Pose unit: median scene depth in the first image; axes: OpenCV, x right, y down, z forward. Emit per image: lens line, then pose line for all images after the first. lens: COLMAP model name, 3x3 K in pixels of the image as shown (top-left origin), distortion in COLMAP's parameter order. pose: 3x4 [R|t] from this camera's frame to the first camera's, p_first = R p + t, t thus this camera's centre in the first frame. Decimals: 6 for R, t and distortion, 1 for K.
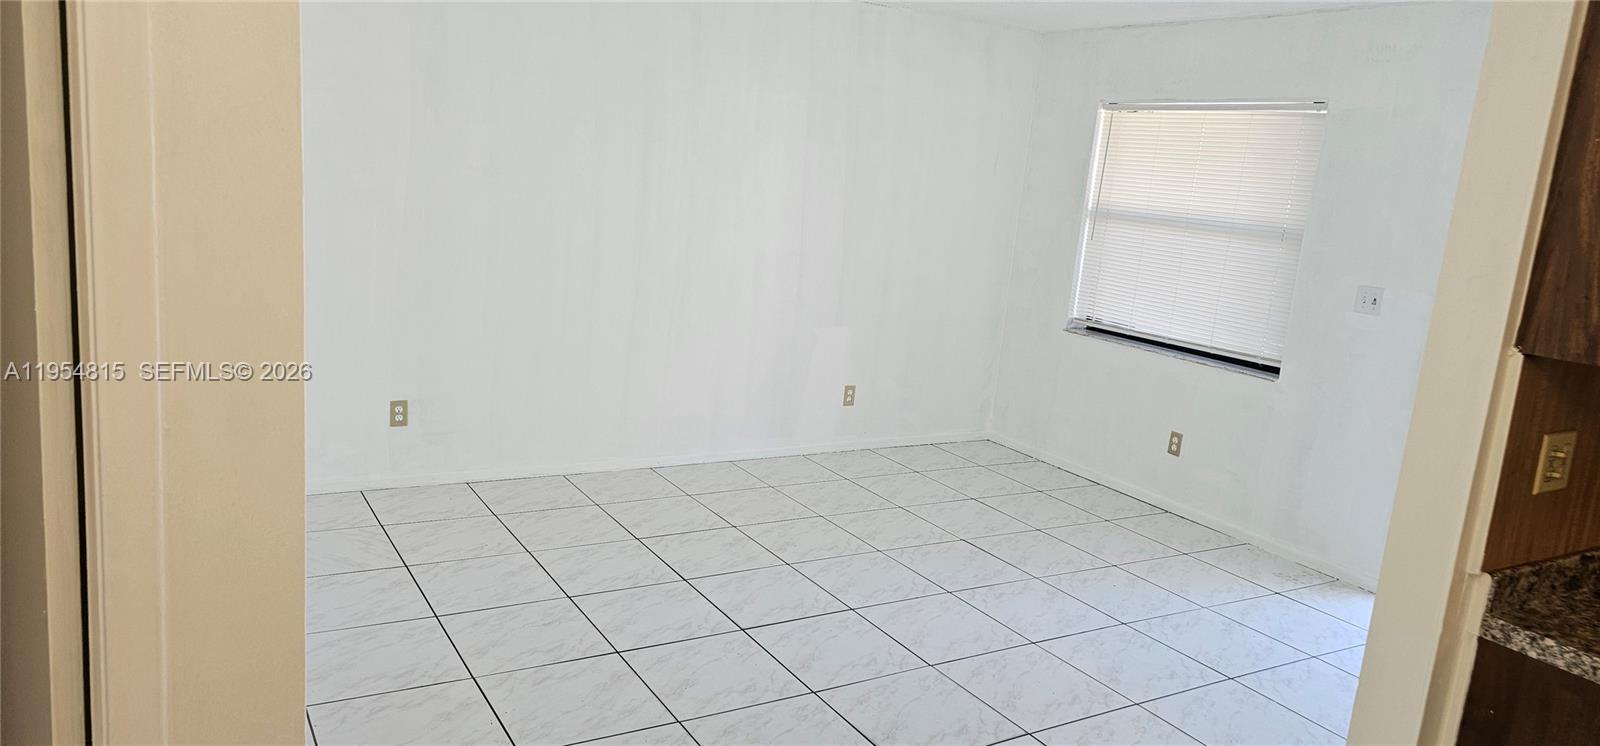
lens RADIAL K [[1043.0, 0, 803.3], [0, 1043.0, 369.4], [0, 0, 1]] dist [0.019232, -0.013036]
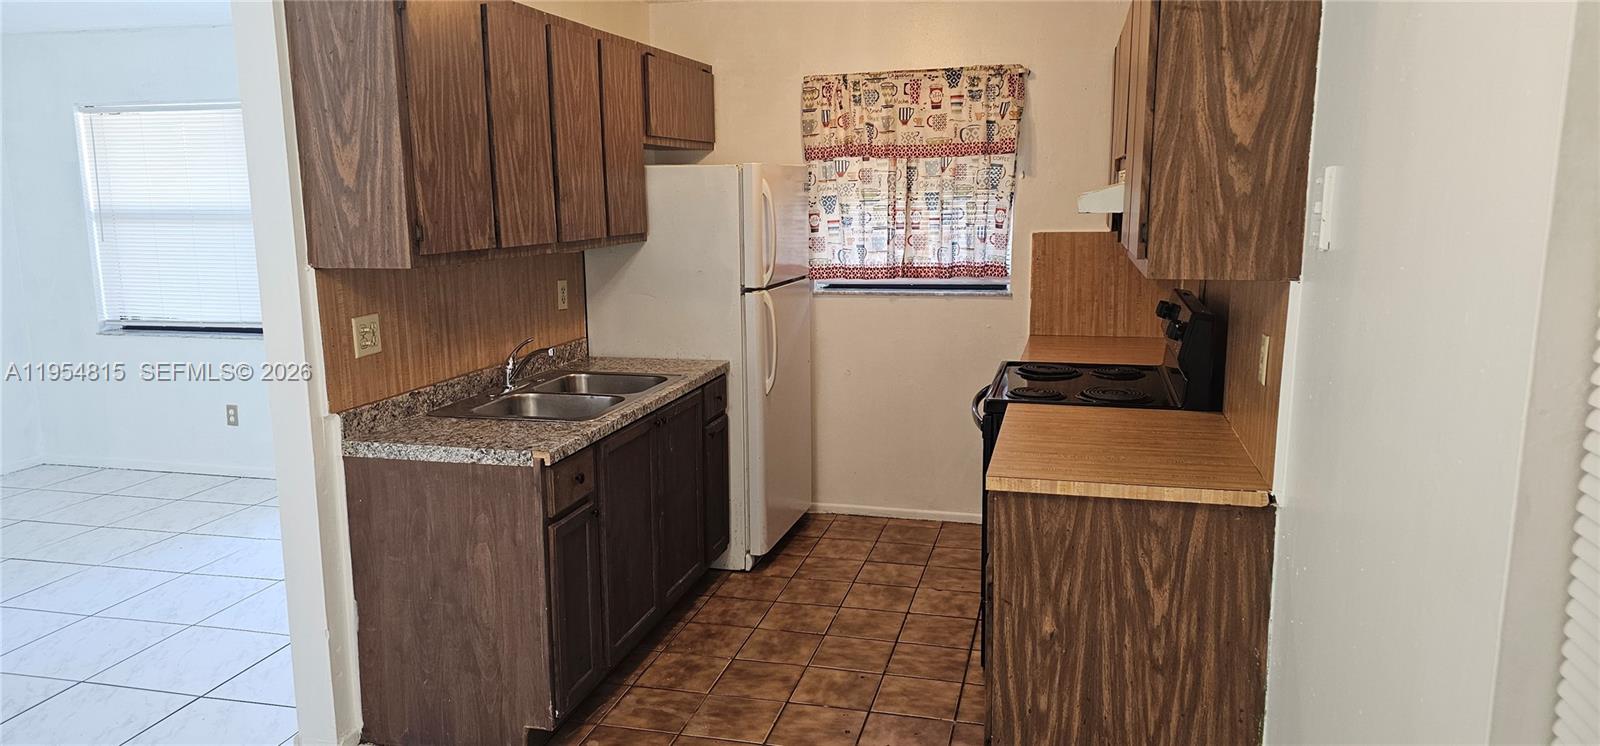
lens RADIAL K [[1043.0, 0, 797.6], [0, 1043.0, 370.8], [0, 0, 1]] dist [0.019232, -0.013036]
pose [[0.705190, -0.205484, 0.678589, 0.049188], [0.200451, 0.975817, 0.087178, 0.063330], [-0.680093, 0.074547, 0.729326, -0.269608]]
